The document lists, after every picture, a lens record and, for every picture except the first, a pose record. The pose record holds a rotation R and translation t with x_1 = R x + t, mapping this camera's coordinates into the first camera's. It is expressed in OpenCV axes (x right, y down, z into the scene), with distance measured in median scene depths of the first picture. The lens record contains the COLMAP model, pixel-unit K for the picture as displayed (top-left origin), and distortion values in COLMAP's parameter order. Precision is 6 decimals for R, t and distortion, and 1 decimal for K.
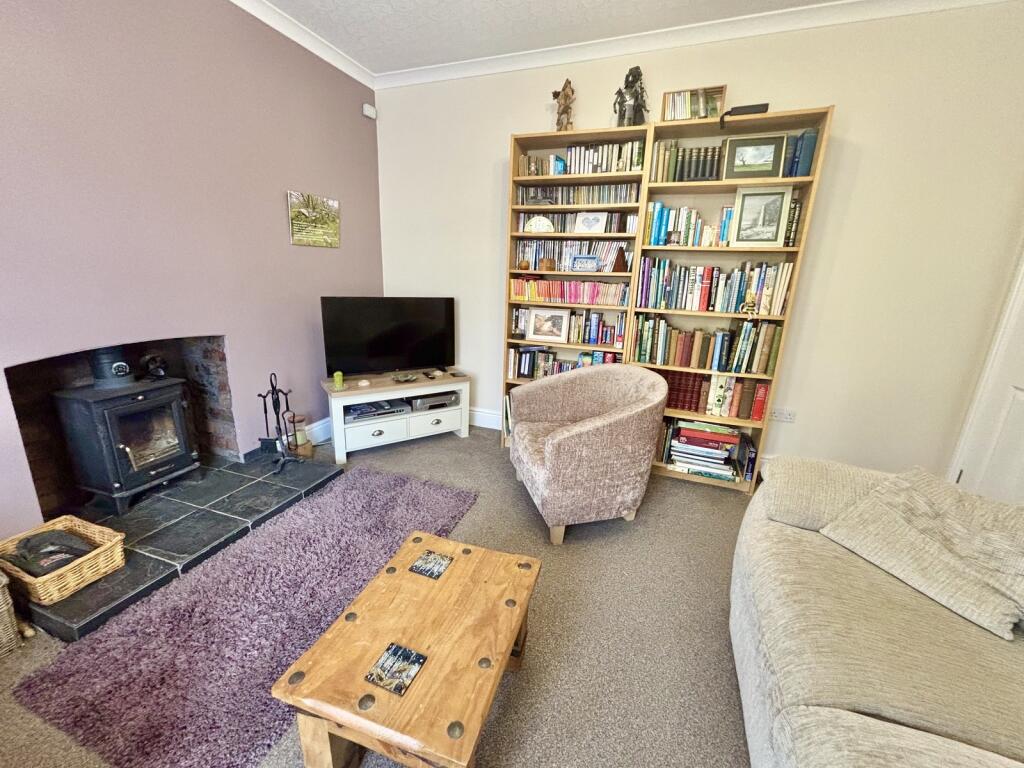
lens RADIAL K [[414.2, 0, 510.7], [0, 414.2, 384.5], [0, 0, 1]] dist [-0.001027, -0.000163]
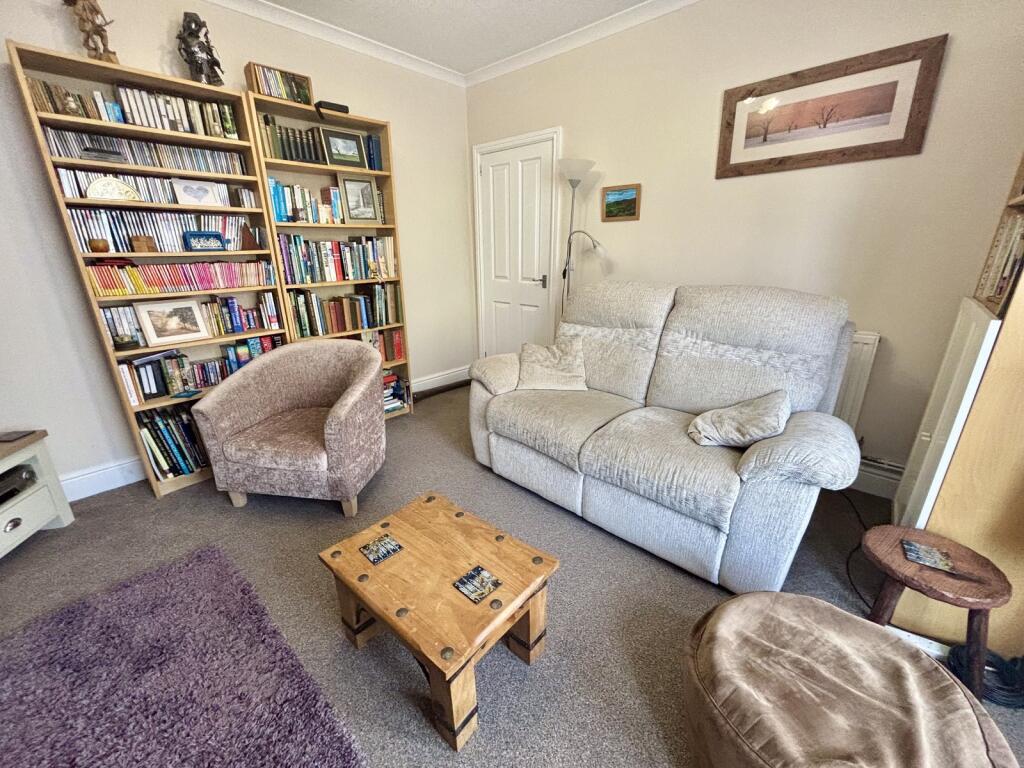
lens RADIAL K [[414.2, 0, 510.7], [0, 414.2, 384.5], [0, 0, 1]] dist [-0.001027, -0.000163]
pose [[0.387090, -0.328077, 0.861700, -0.440499], [0.264326, 0.934815, 0.237175, -0.056587], [-0.883342, 0.135962, 0.448577, 0.108357]]
